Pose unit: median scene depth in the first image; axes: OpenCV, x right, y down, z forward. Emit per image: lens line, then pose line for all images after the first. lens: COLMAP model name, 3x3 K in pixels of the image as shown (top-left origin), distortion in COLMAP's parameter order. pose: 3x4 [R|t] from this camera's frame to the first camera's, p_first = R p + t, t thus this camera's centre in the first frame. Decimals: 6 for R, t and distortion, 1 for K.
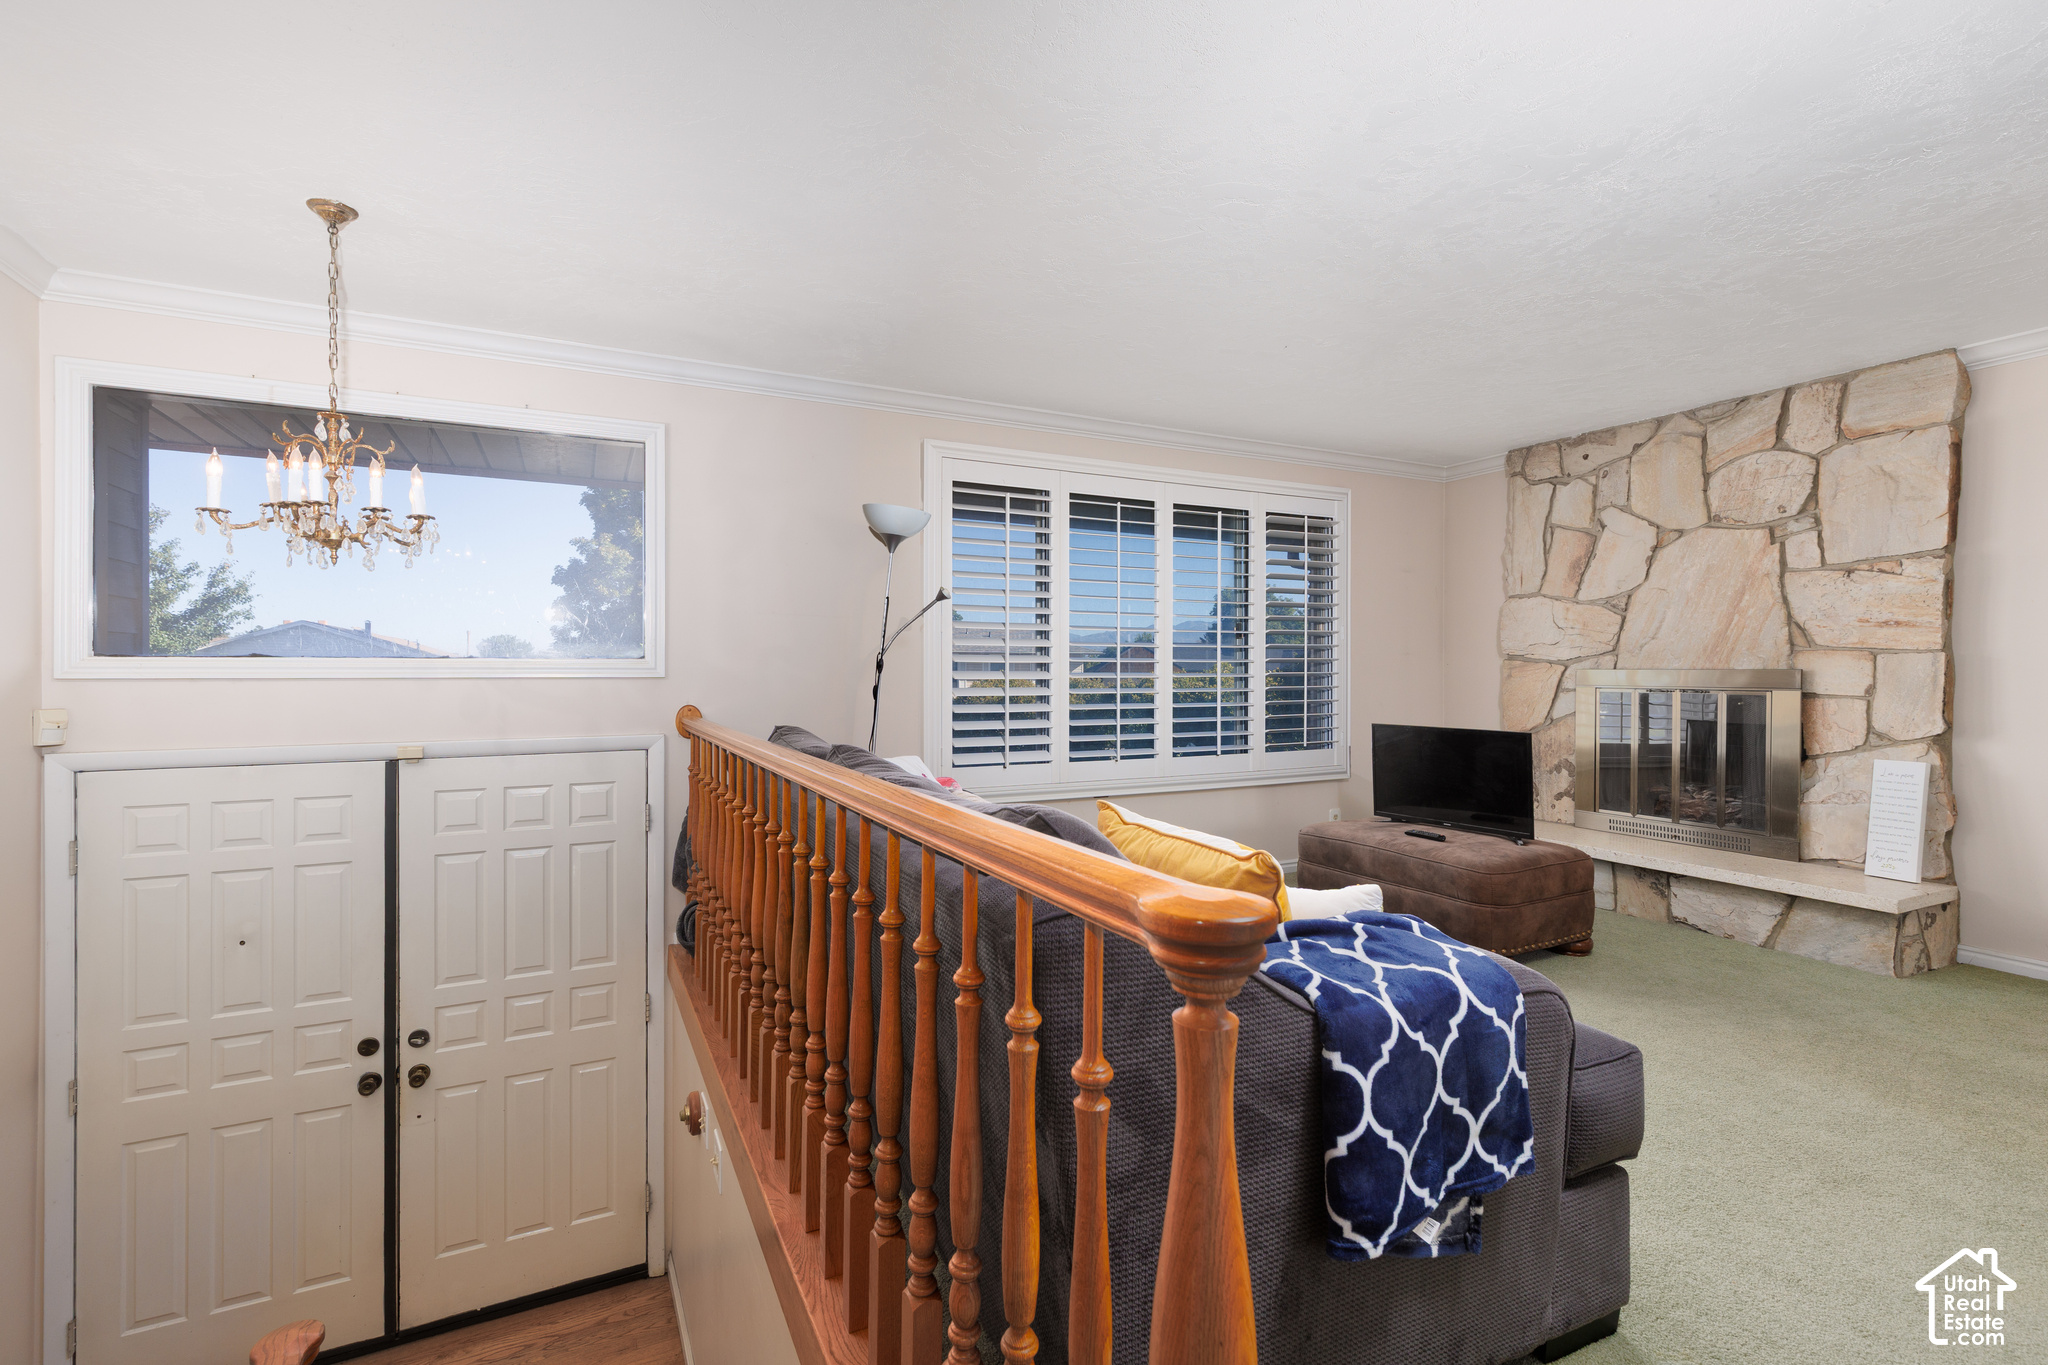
lens RADIAL K [[917.6, 0, 1017.6], [0, 917.6, 672.8], [0, 0, 1]] dist [0.004296, -0.000196]
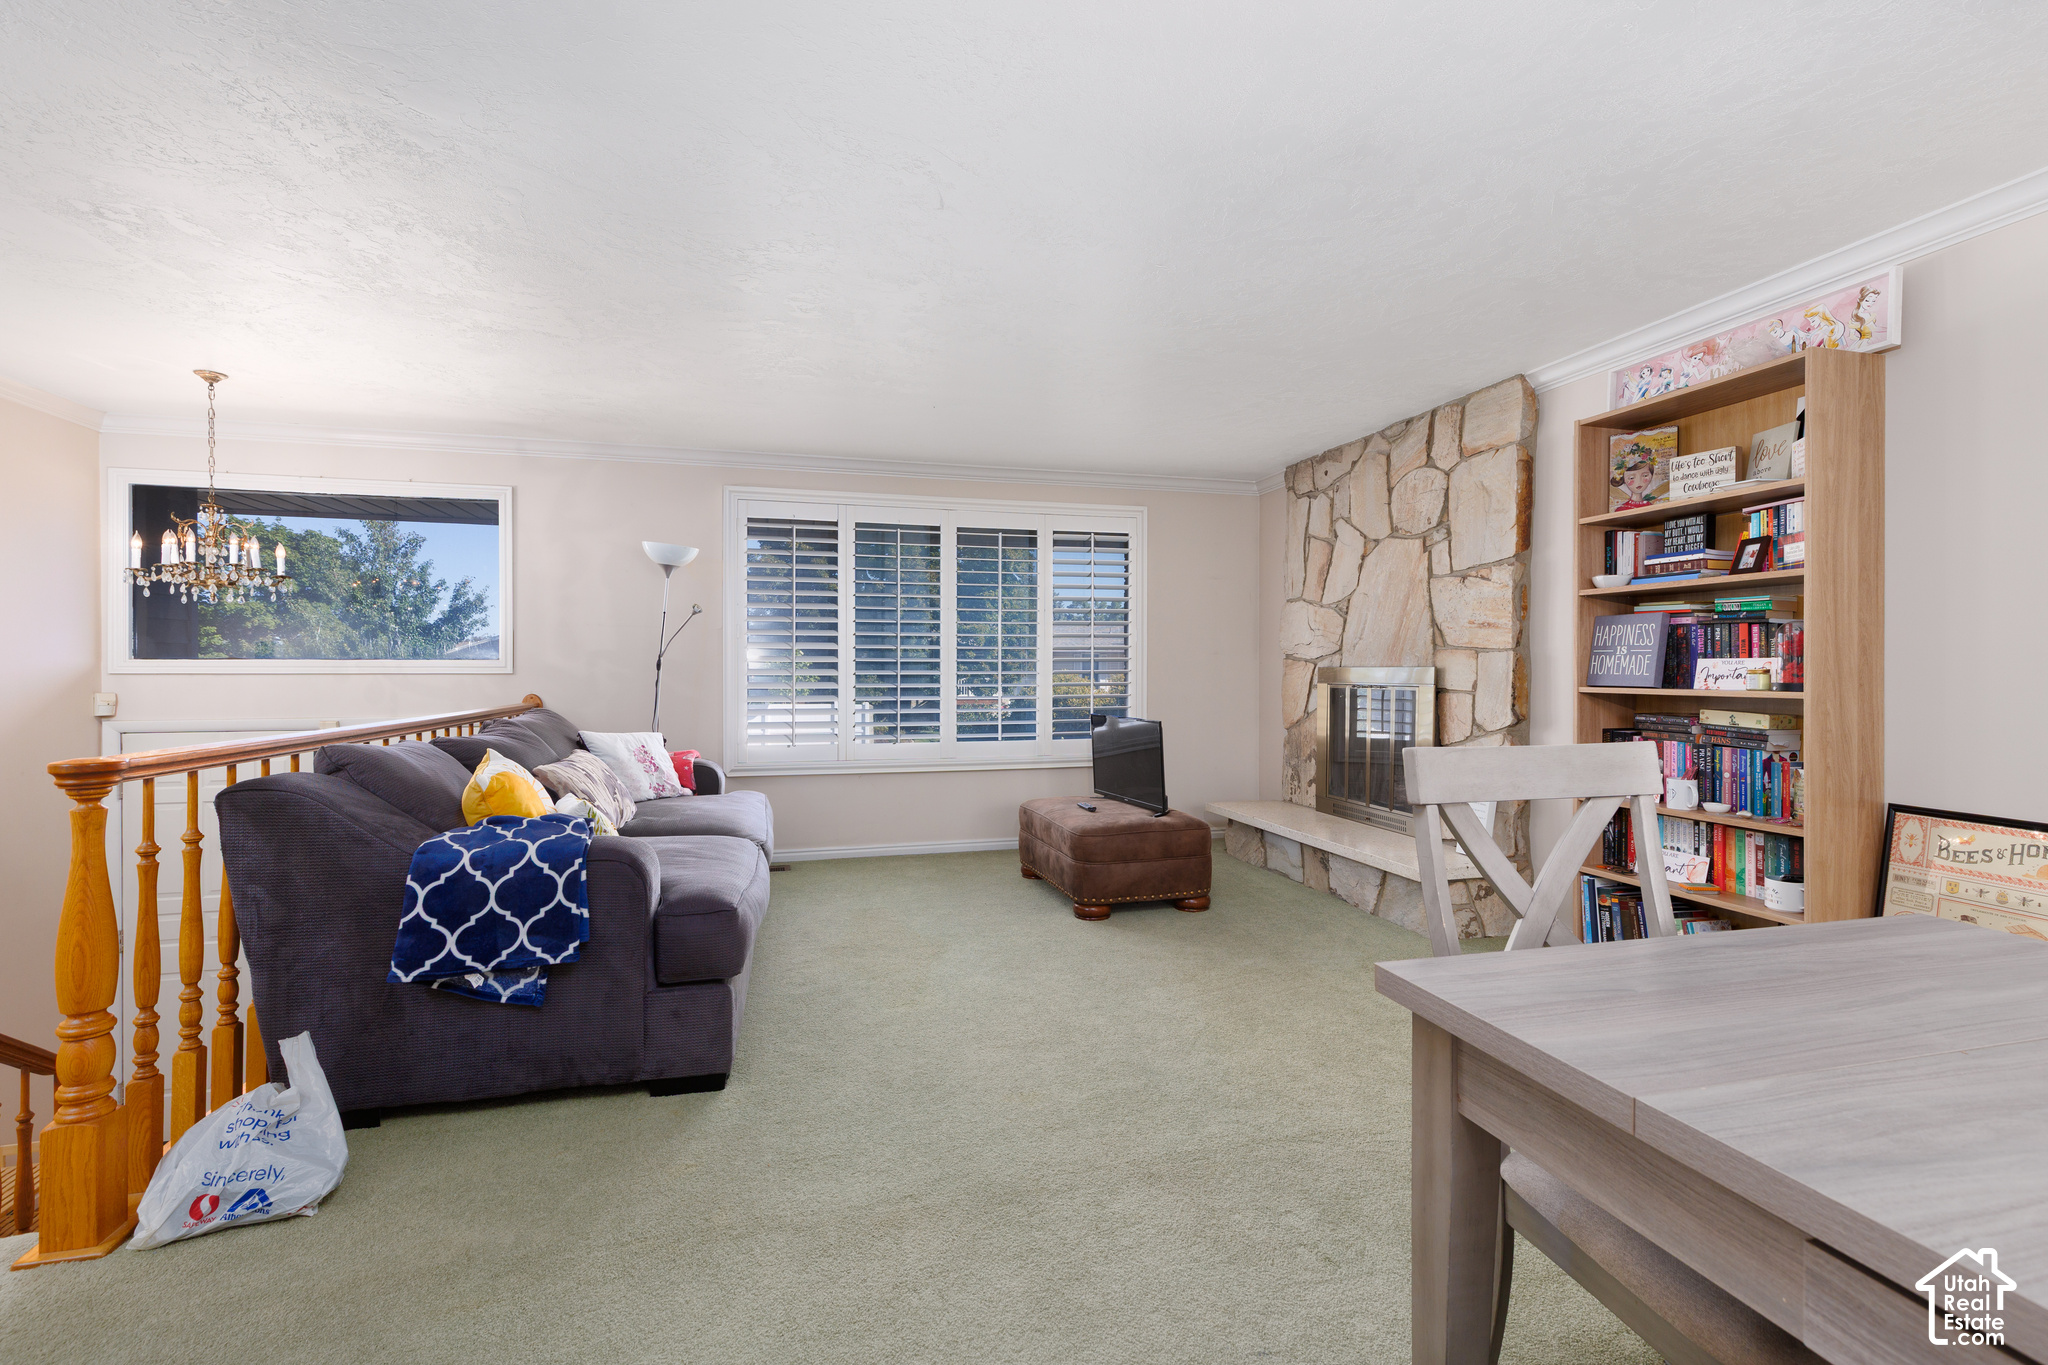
lens RADIAL K [[917.6, 0, 1032.0], [0, 917.6, 676.9], [0, 0, 1]] dist [0.004296, -0.000196]
pose [[0.980834, 0.001435, -0.194838, 0.547356], [-0.000423, 0.999986, 0.005236, 0.002417], [0.194843, -0.005053, 0.980821, -0.157957]]
